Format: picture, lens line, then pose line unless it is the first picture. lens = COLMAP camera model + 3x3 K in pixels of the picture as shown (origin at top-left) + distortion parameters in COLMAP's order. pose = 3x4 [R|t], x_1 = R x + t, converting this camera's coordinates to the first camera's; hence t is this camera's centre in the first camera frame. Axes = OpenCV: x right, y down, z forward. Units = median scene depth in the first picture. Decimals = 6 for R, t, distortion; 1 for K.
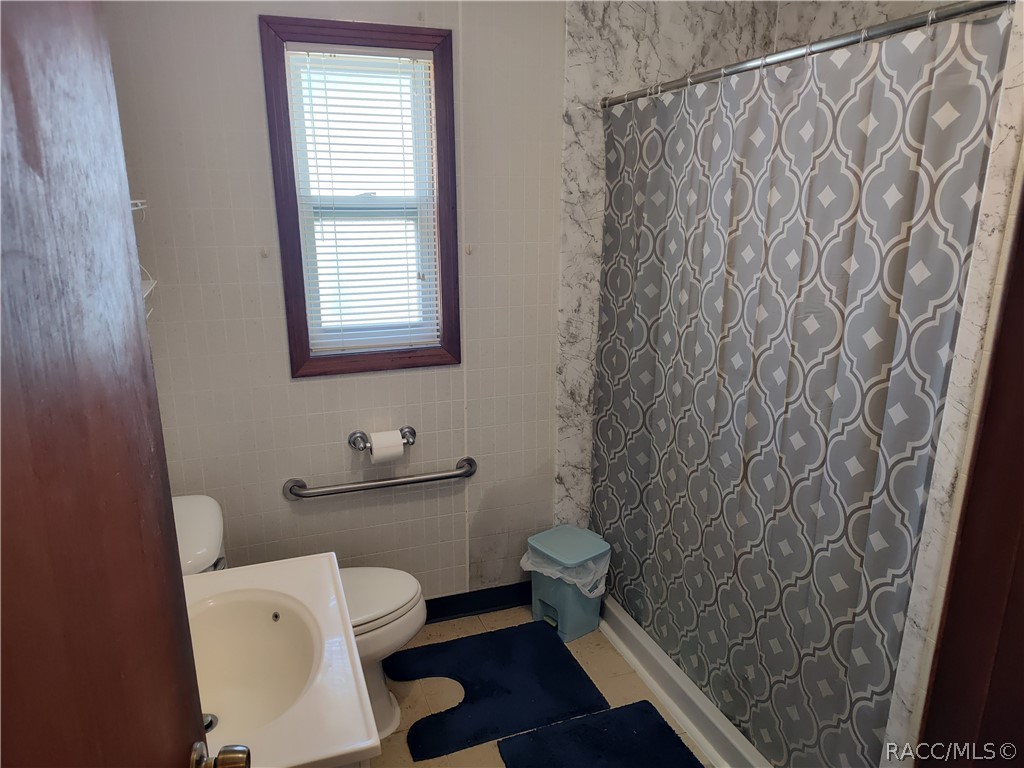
lens RADIAL K [[695.6, 0, 508.0], [0, 695.6, 376.0], [0, 0, 1]] dist [0.037034, -0.058224]
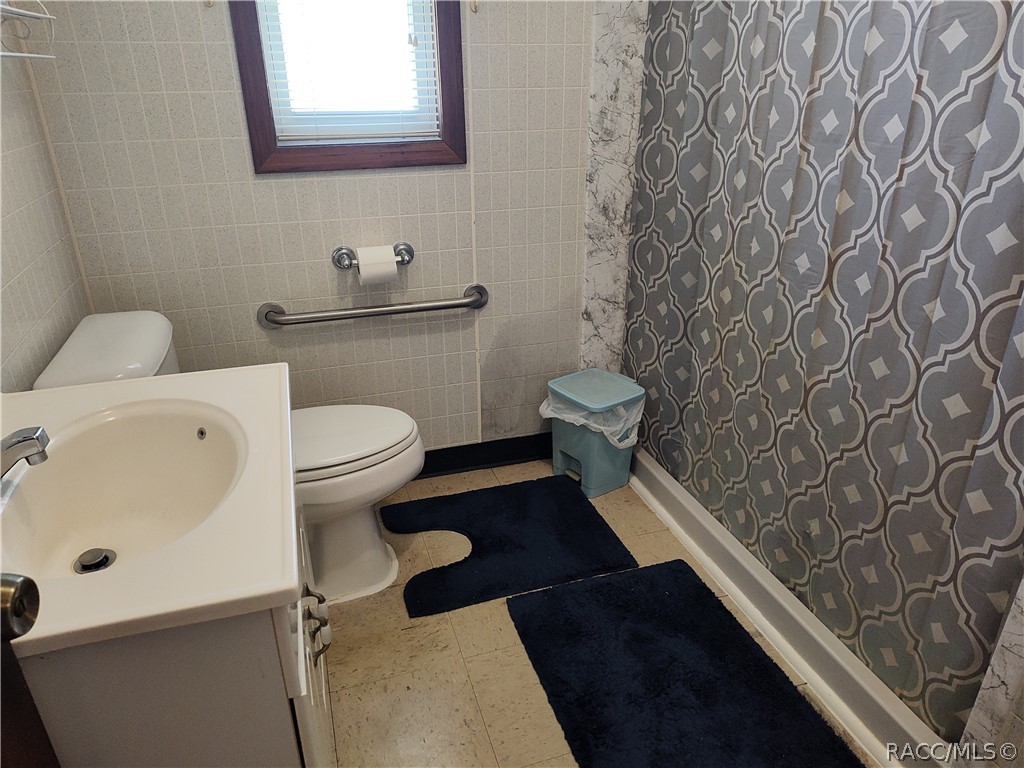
lens RADIAL K [[695.6, 0, 508.7], [0, 695.6, 376.5], [0, 0, 1]] dist [0.037034, -0.058224]
pose [[0.998702, 0.010679, -0.049807, 0.025843], [-0.002543, 0.987009, 0.160643, 0.103670], [0.050876, -0.160307, 0.985755, 0.178459]]
